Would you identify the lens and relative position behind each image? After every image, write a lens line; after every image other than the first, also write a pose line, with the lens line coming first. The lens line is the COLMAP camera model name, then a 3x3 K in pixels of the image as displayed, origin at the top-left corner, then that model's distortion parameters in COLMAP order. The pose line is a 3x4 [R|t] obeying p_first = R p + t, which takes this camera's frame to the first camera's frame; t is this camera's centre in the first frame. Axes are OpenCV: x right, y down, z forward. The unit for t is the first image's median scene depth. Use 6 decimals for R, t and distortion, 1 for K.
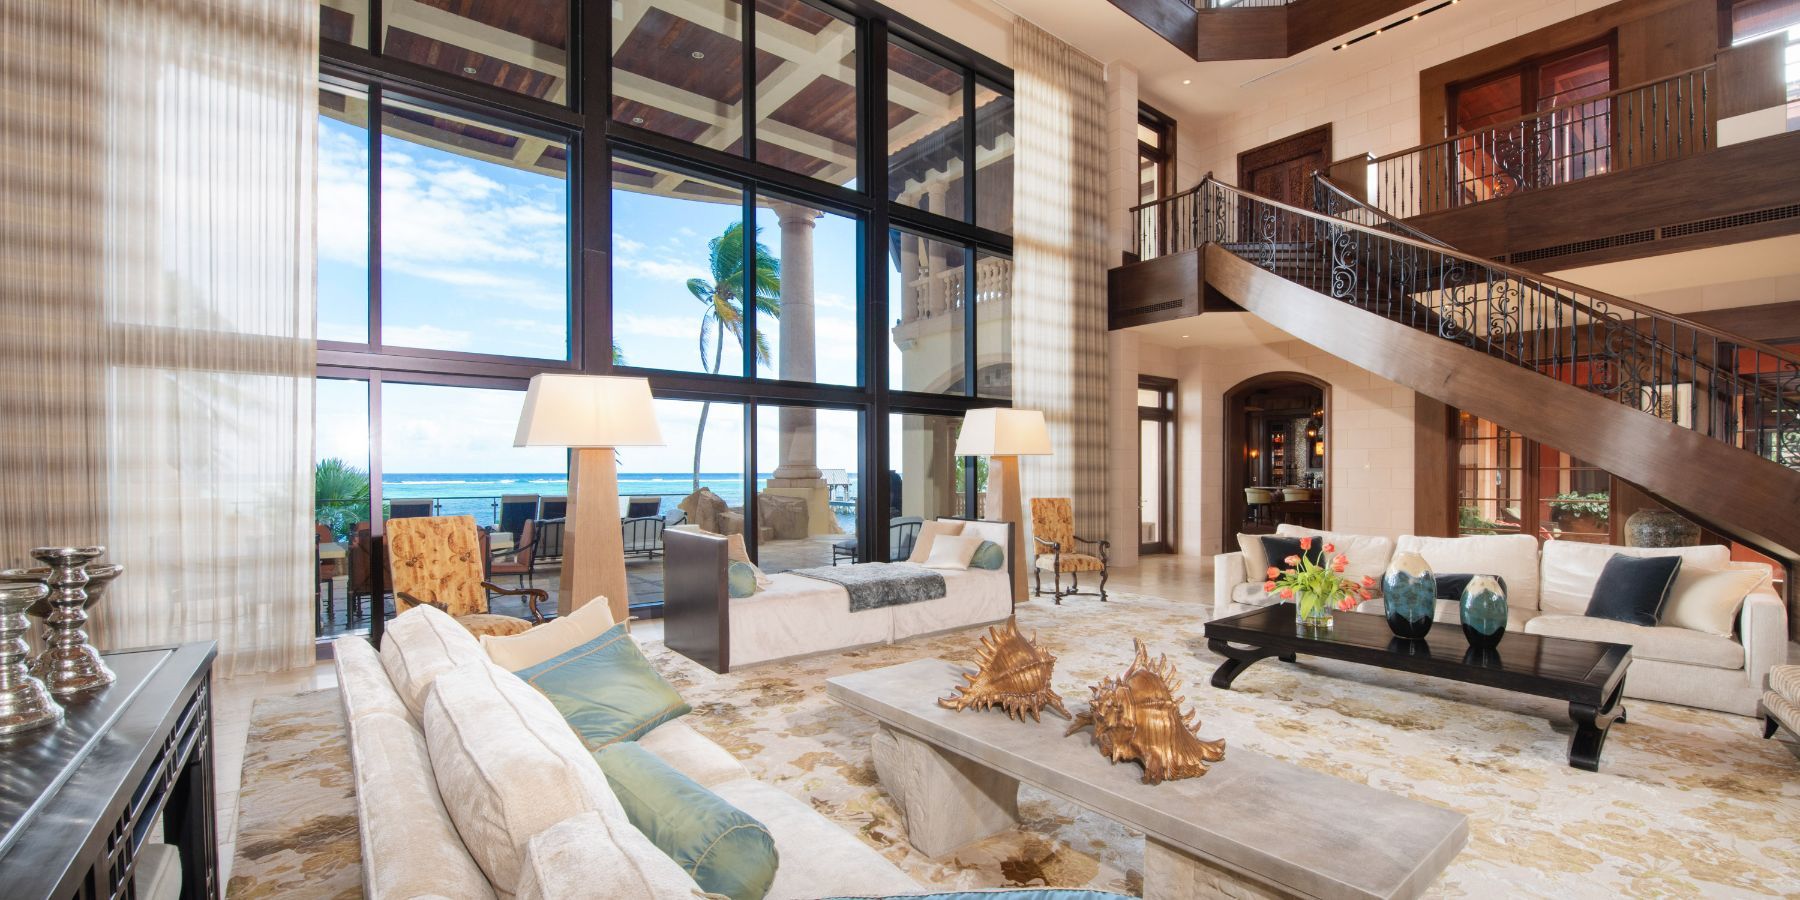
lens RADIAL K [[739.8, 0, 896.3], [0, 739.8, 469.5], [0, 0, 1]] dist [-0.019370, 0.000108]
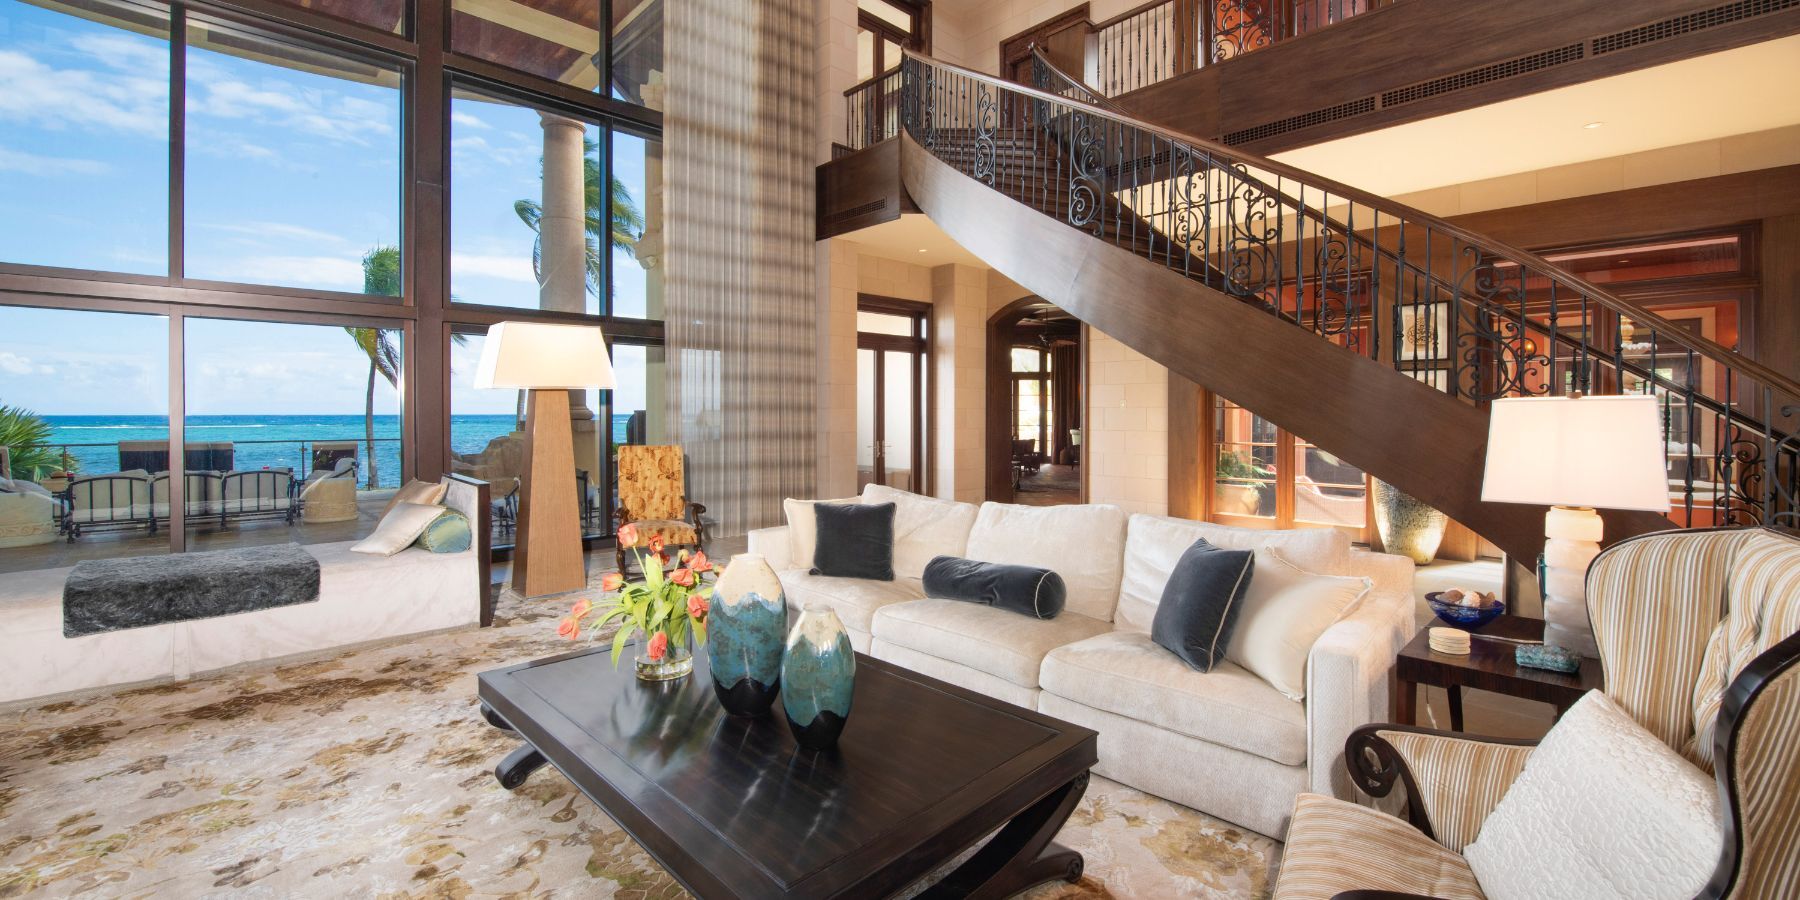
lens RADIAL K [[739.8, 0, 898.0], [0, 739.8, 409.5], [0, 0, 1]] dist [-0.019370, 0.000108]
pose [[0.995989, -0.000379, 0.089476, 0.307675], [0.000441, 1.000000, -0.000673, 0.001312], [-0.089476, 0.000710, 0.995989, 0.174729]]
